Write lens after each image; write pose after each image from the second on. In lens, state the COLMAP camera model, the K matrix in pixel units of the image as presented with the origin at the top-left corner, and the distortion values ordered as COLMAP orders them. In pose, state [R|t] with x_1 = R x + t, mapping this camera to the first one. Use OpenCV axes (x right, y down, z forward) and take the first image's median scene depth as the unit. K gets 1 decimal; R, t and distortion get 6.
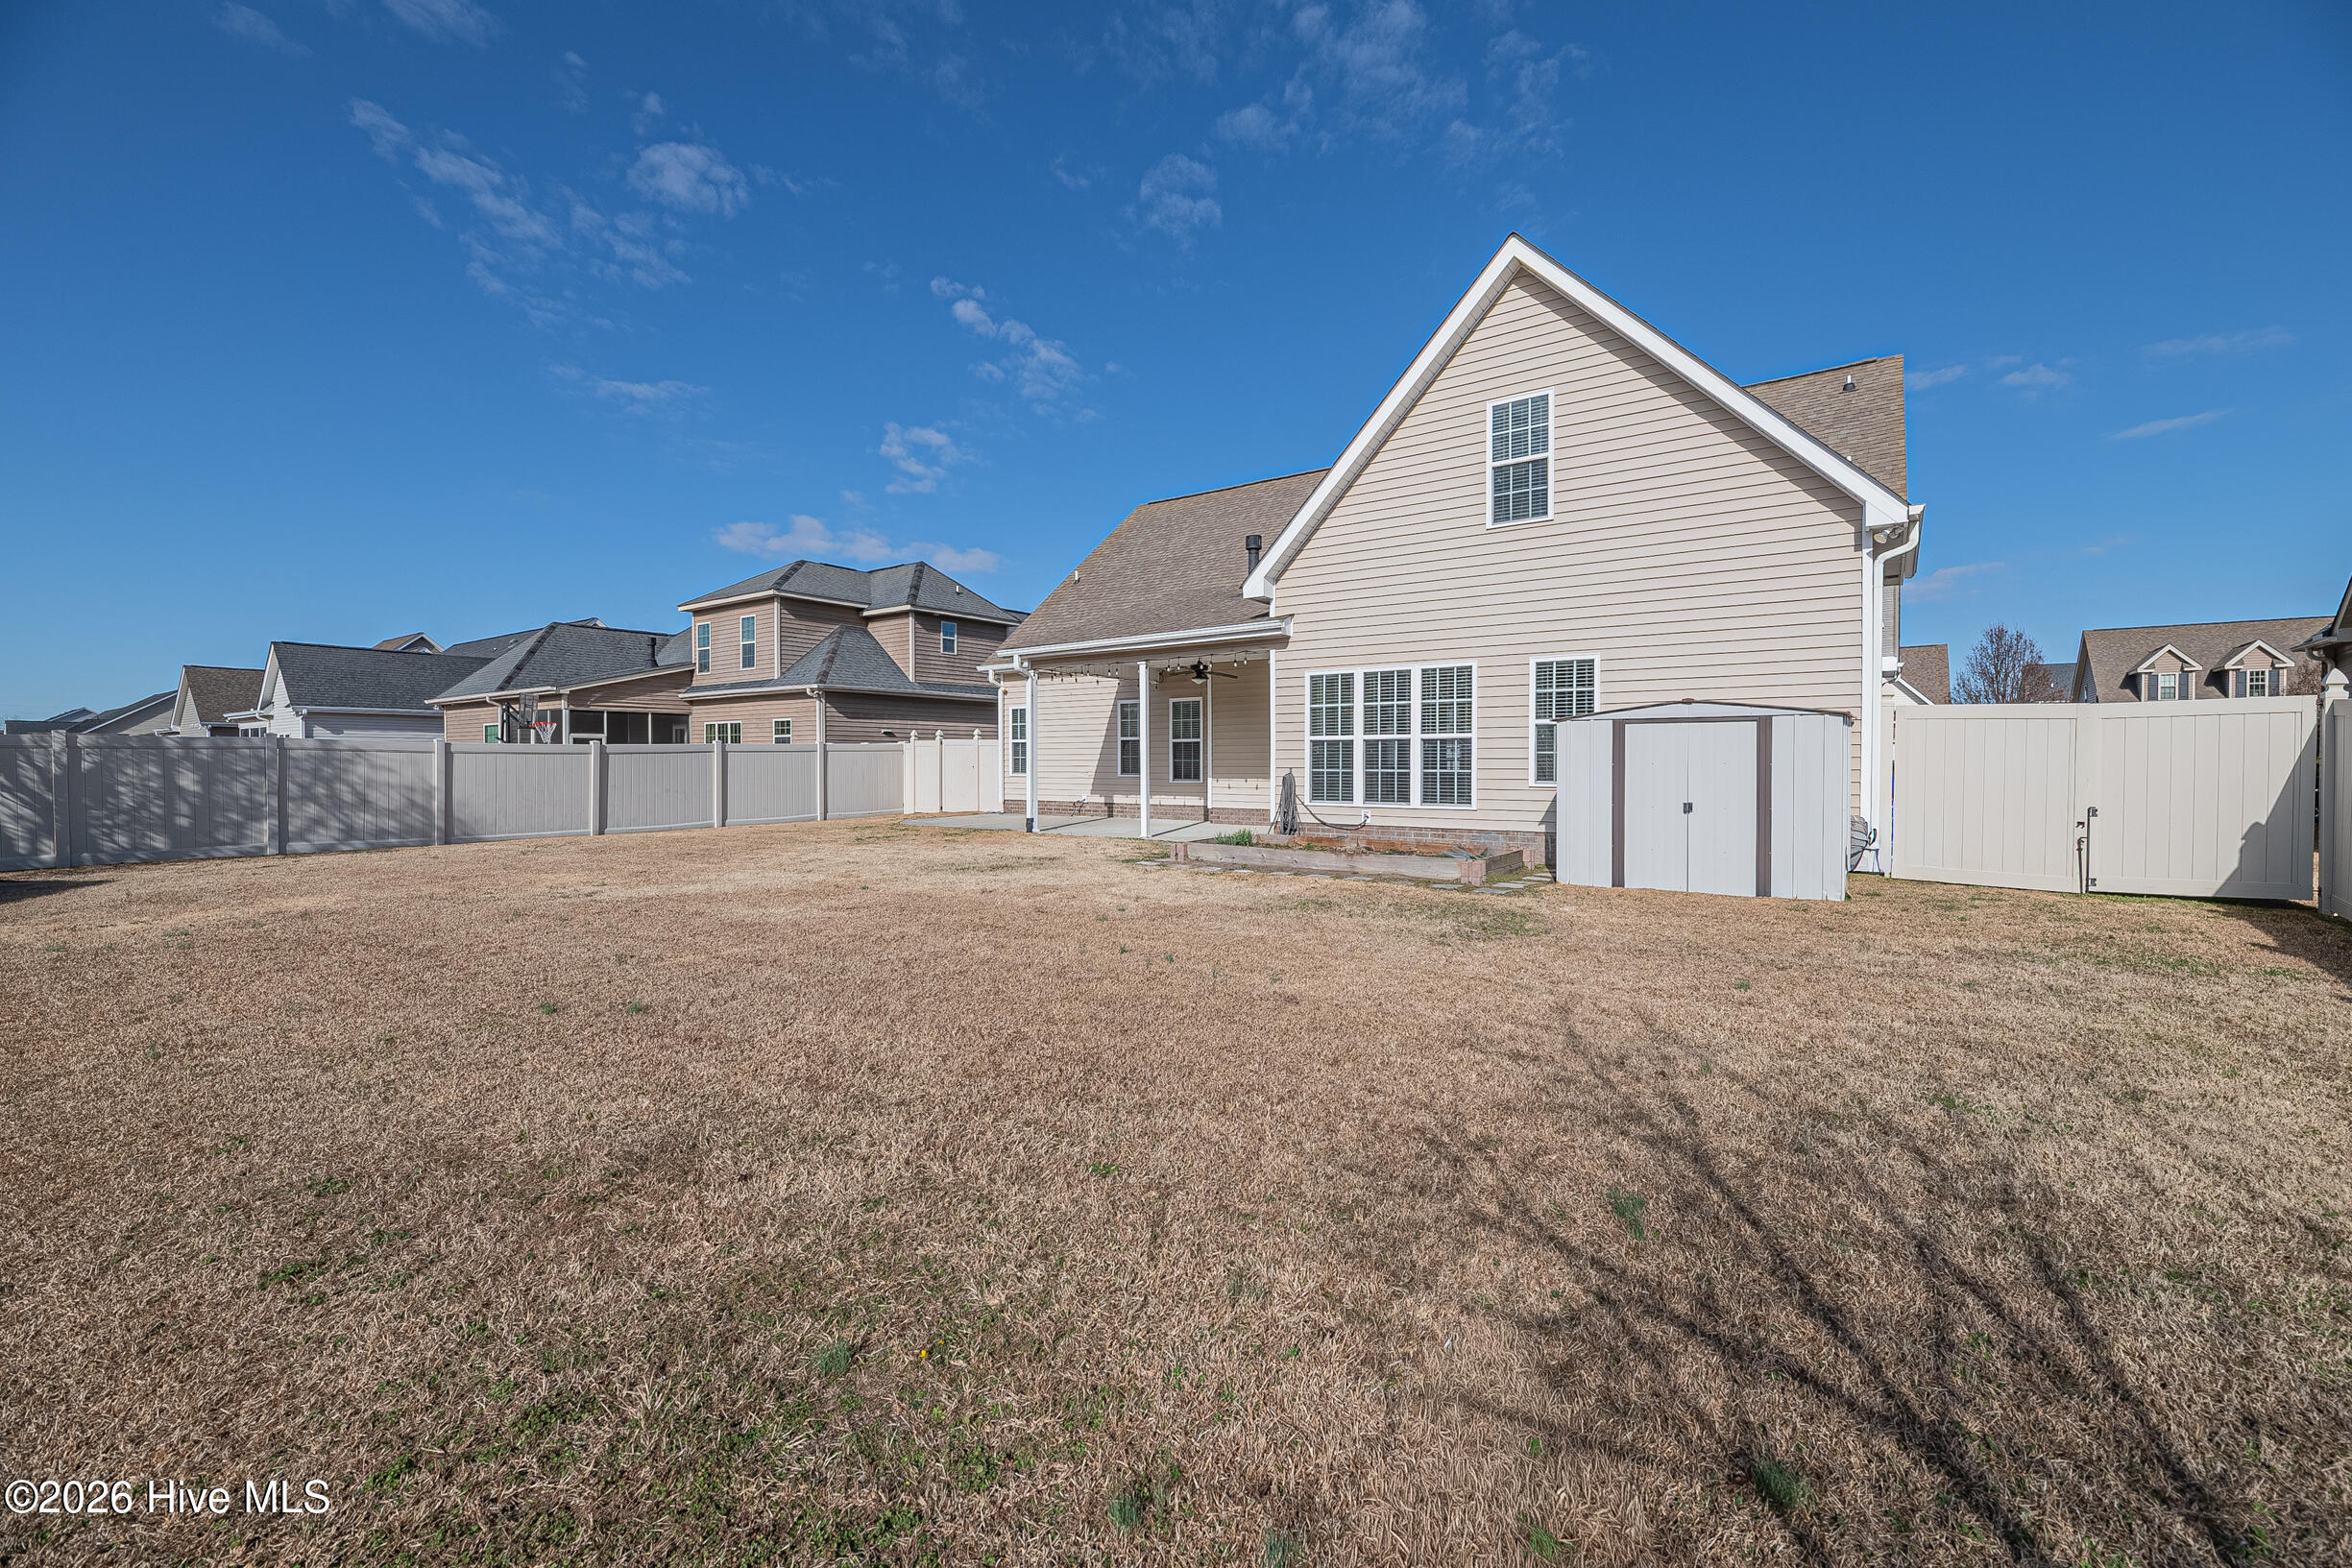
lens RADIAL K [[955.7, 0, 1168.4], [0, 955.7, 795.9], [0, 0, 1]] dist [-0.006924, -0.000278]
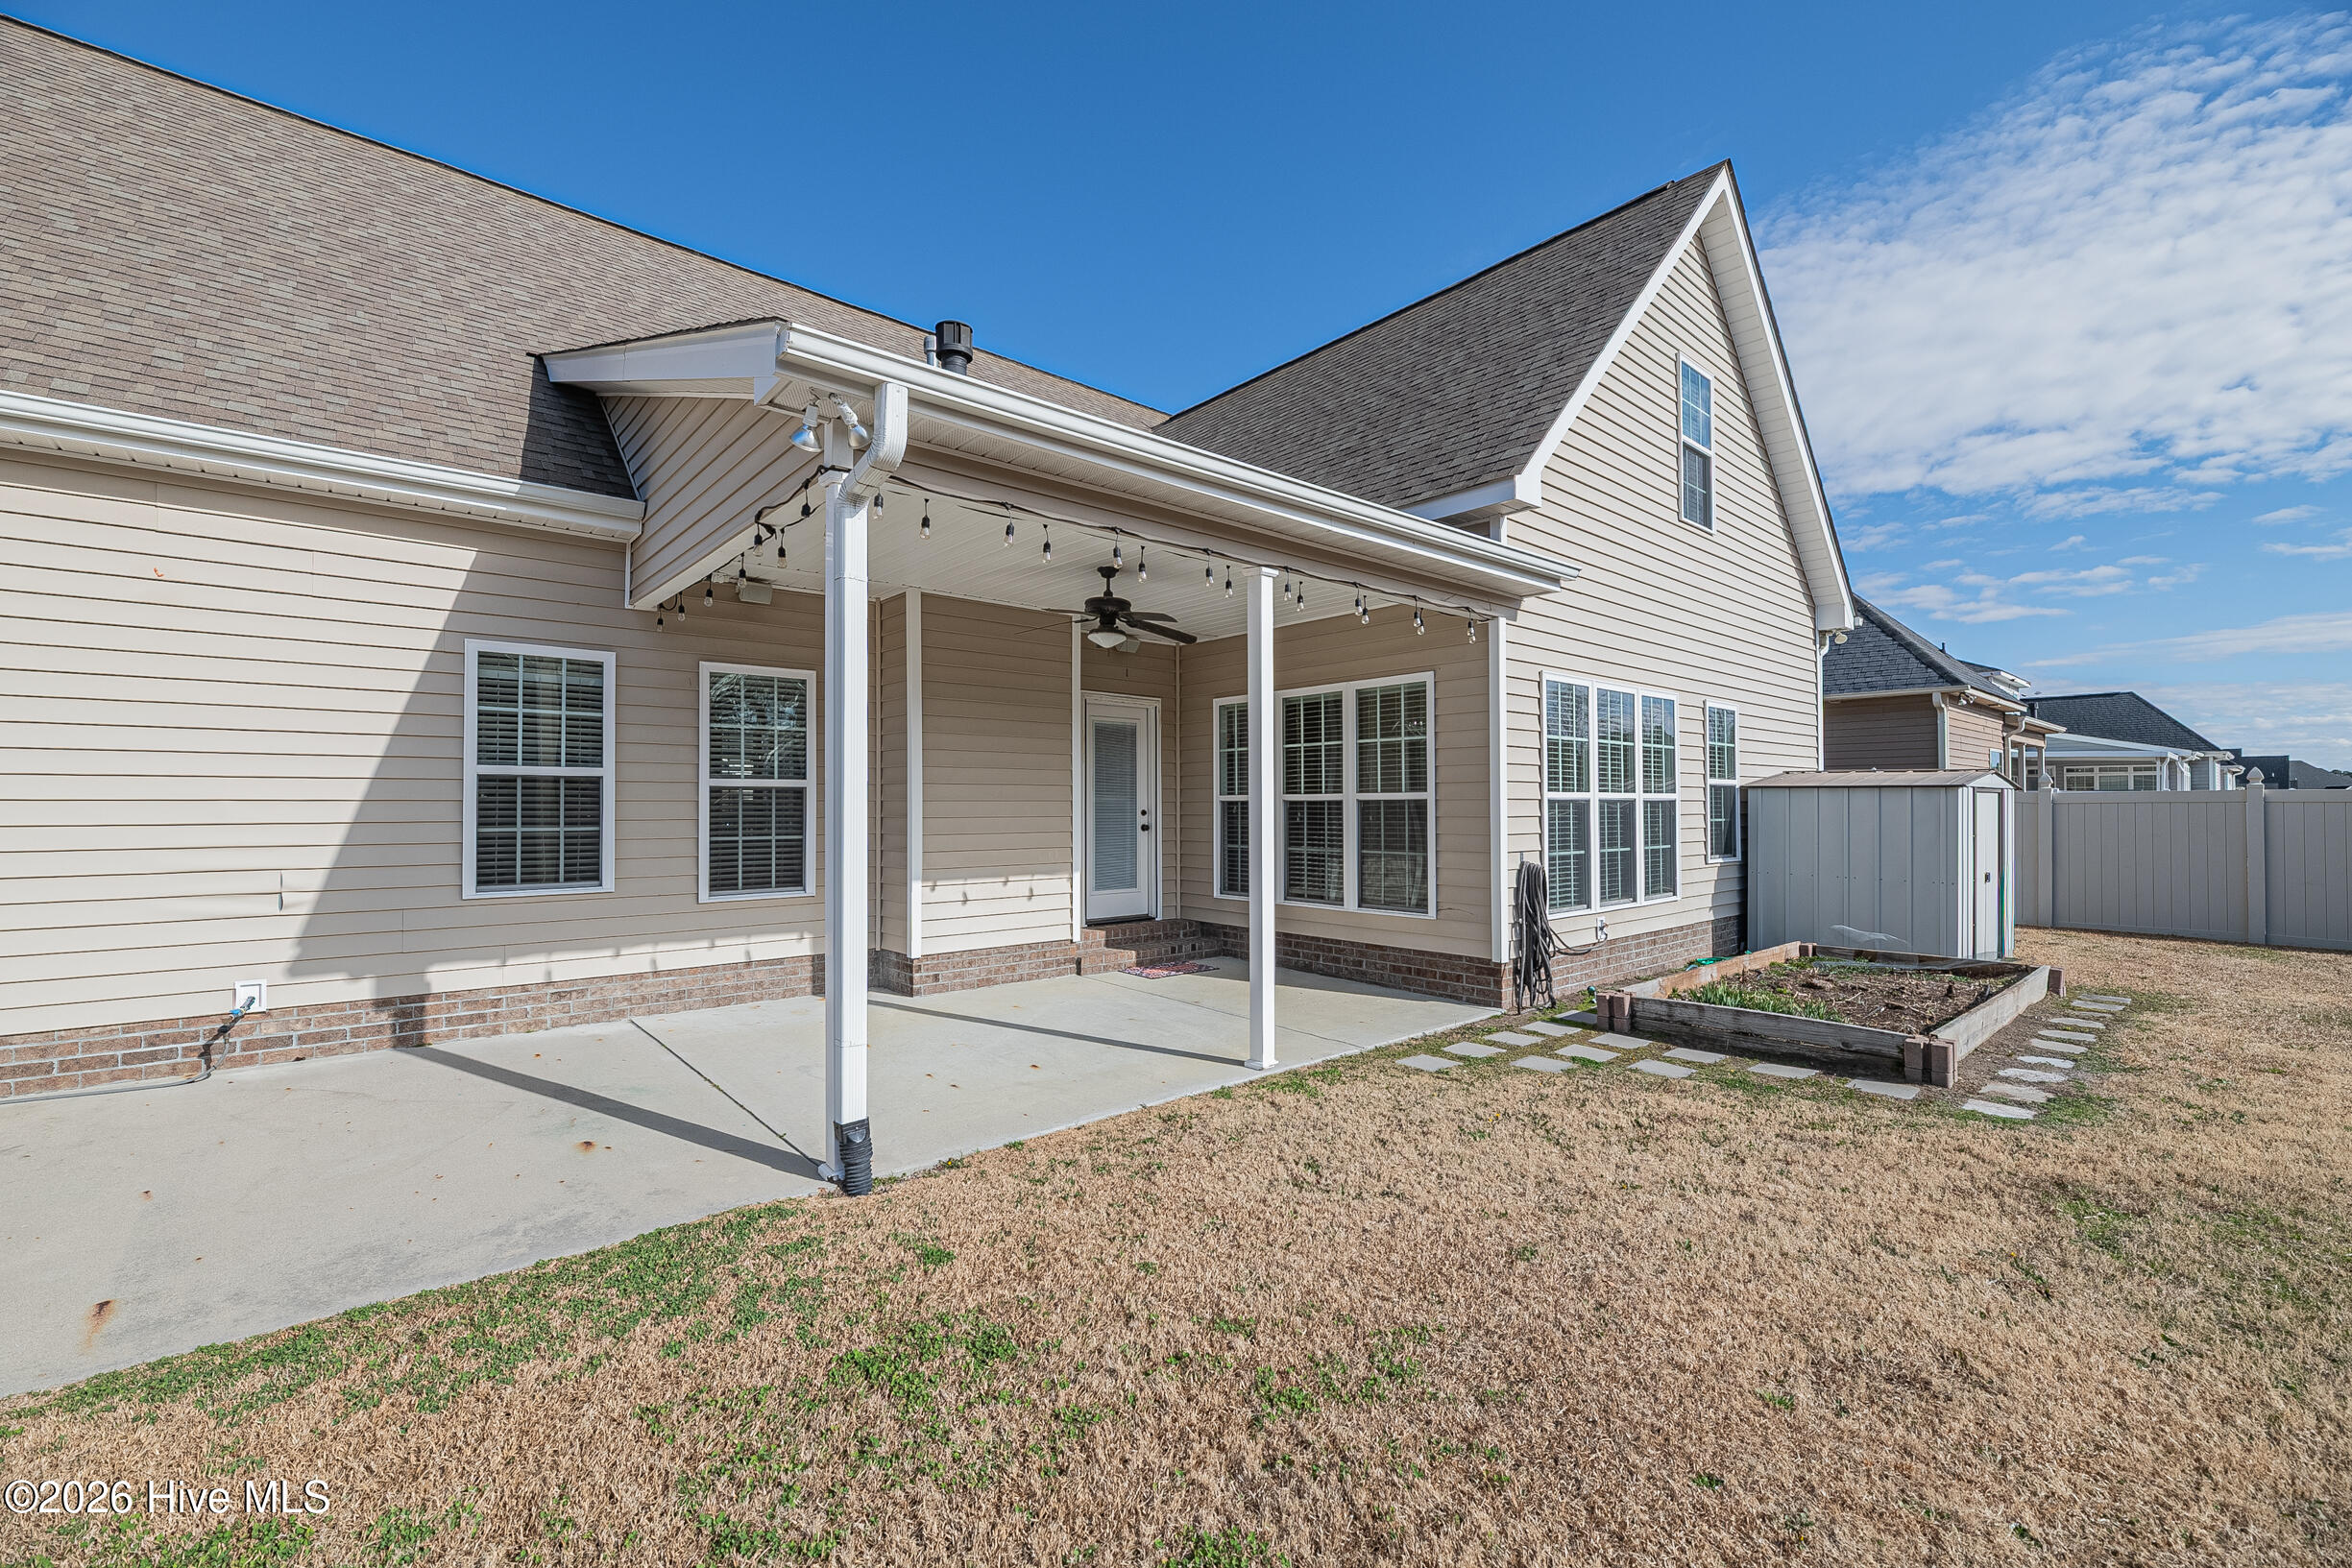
lens RADIAL K [[955.7, 0, 1172.9], [0, 955.7, 797.0], [0, 0, 1]] dist [-0.006924, -0.000278]
pose [[0.227629, 0.010764, 0.973689, -0.300441], [0.034973, 0.999203, -0.019222, -0.040191], [-0.973120, 0.038428, 0.227071, 0.762656]]
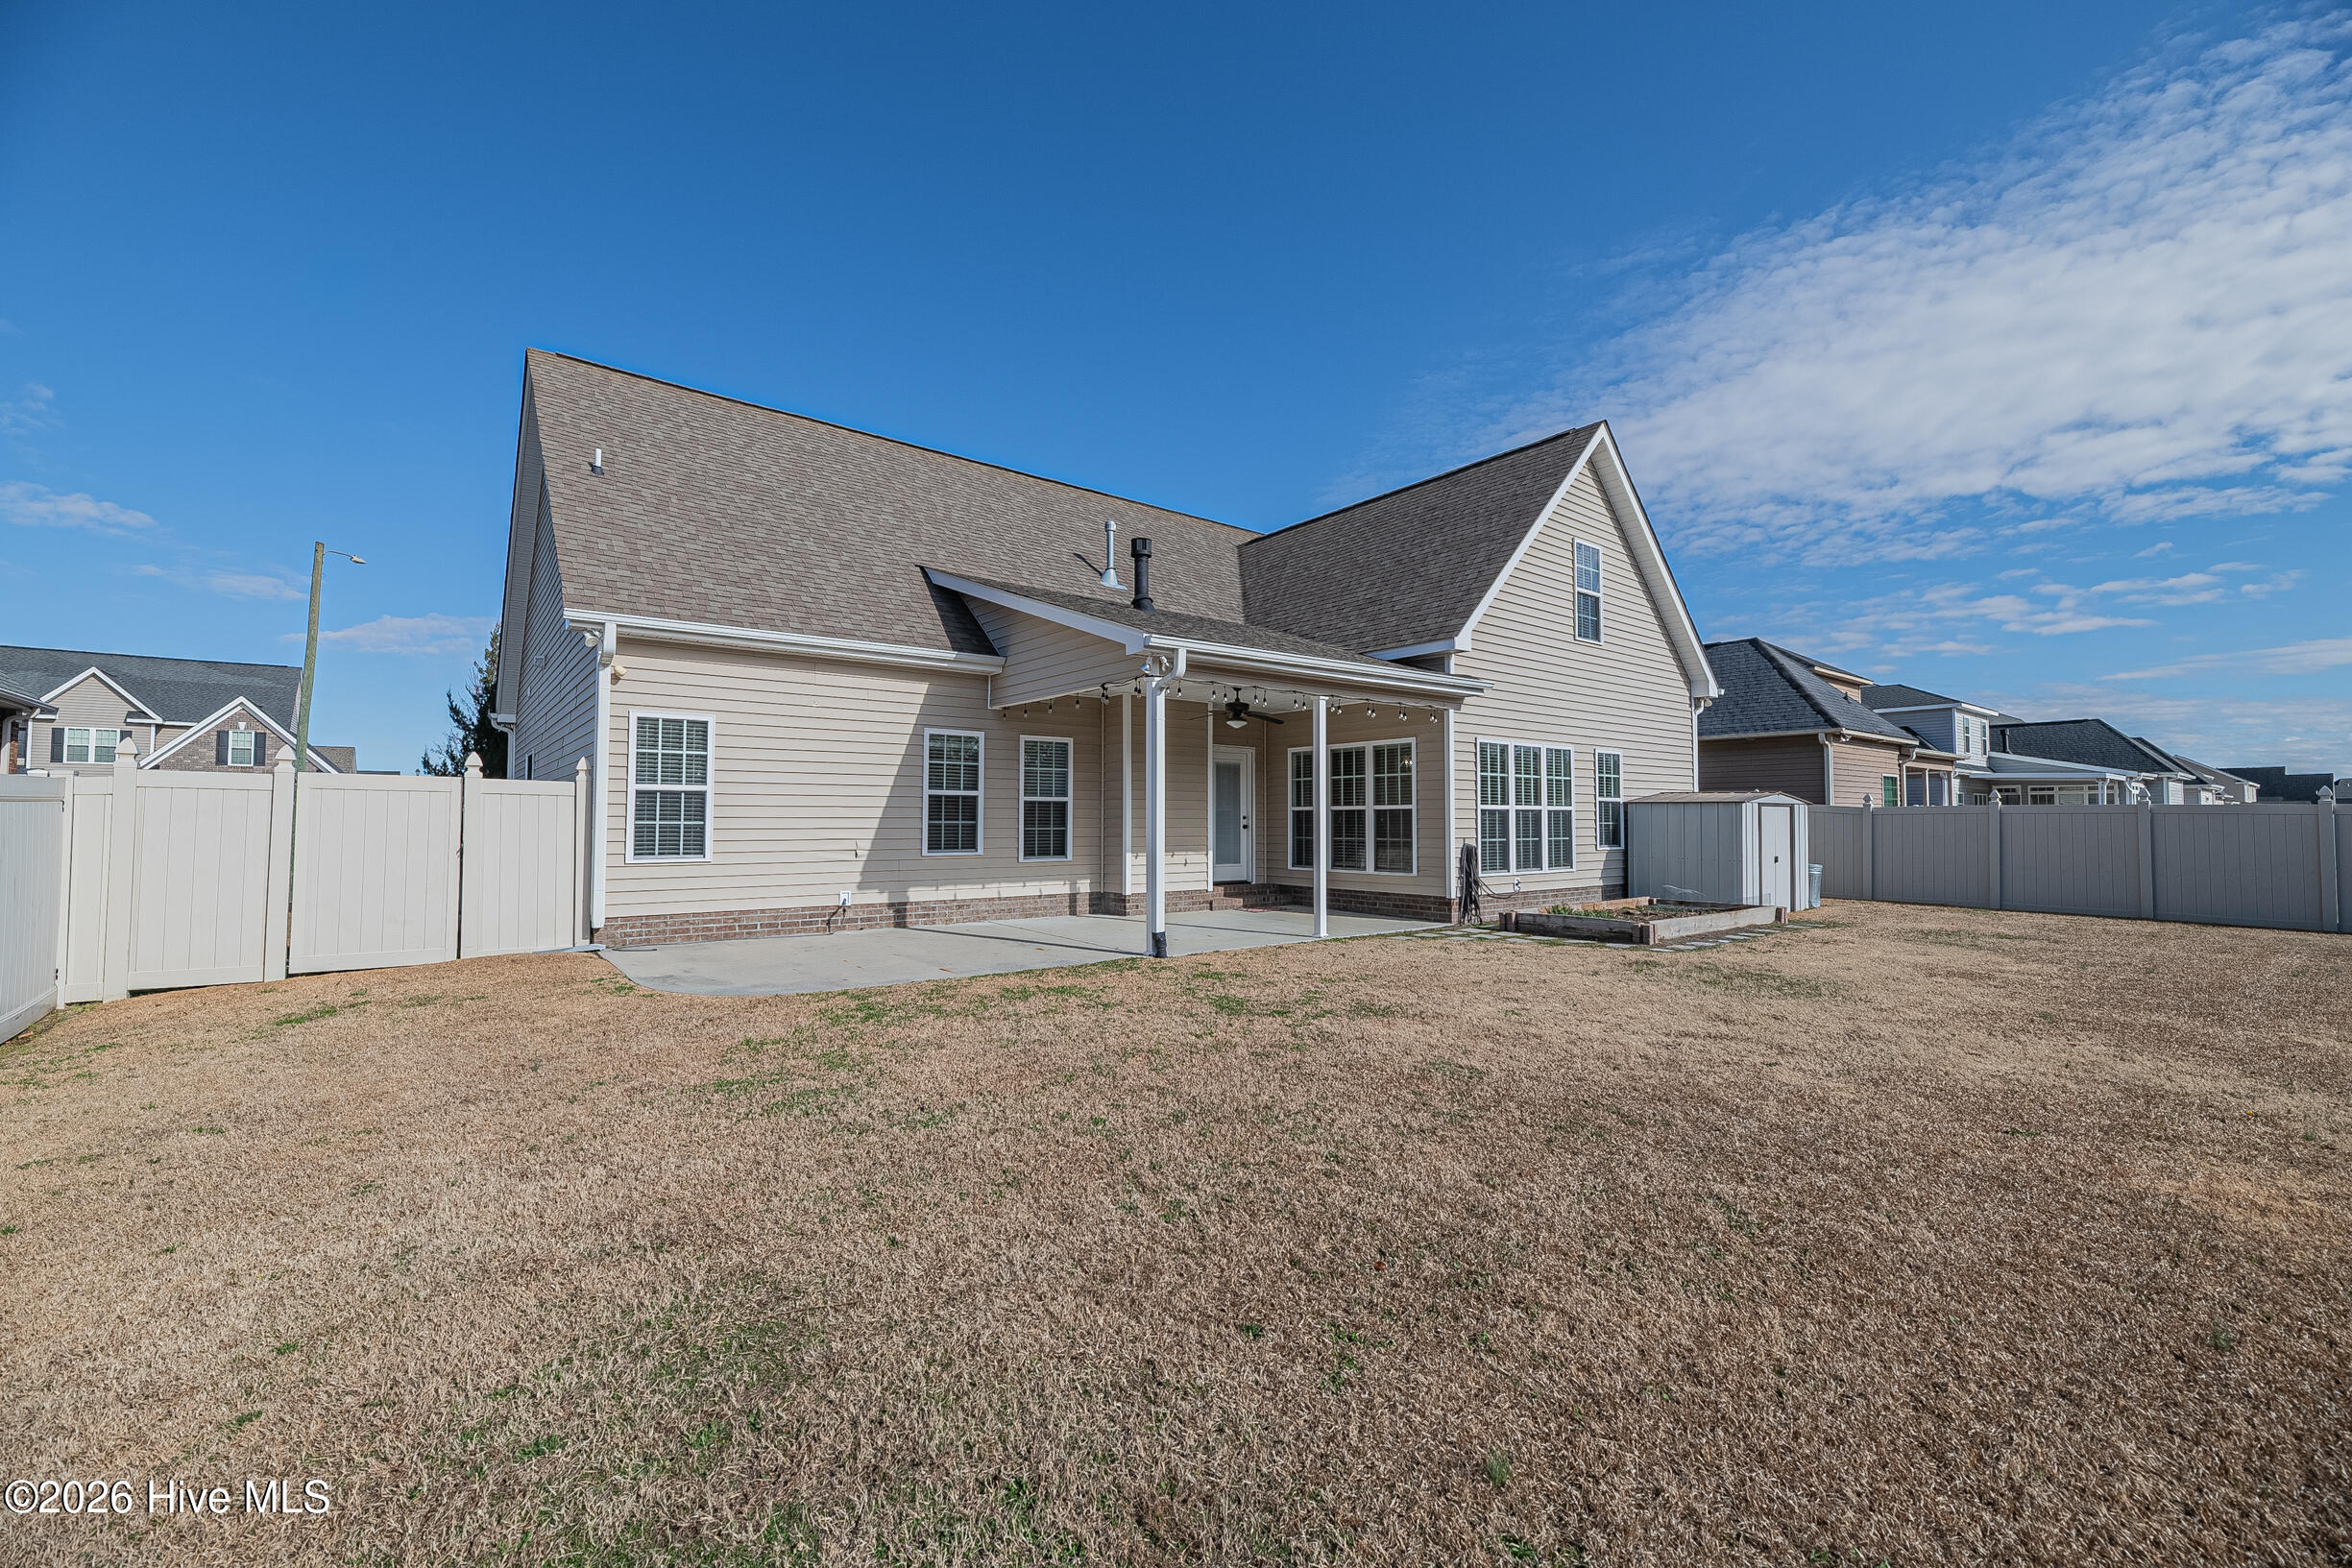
lens RADIAL K [[907.7, 0, 1172.0], [0, 907.7, 796.8], [0, 0, 1]] dist [-0.010281, -0.000099]
pose [[0.286167, 0.027282, 0.957791, -0.573618], [0.030990, 0.998808, -0.037710, -0.032570], [-0.957679, 0.040473, 0.284980, 0.729699]]
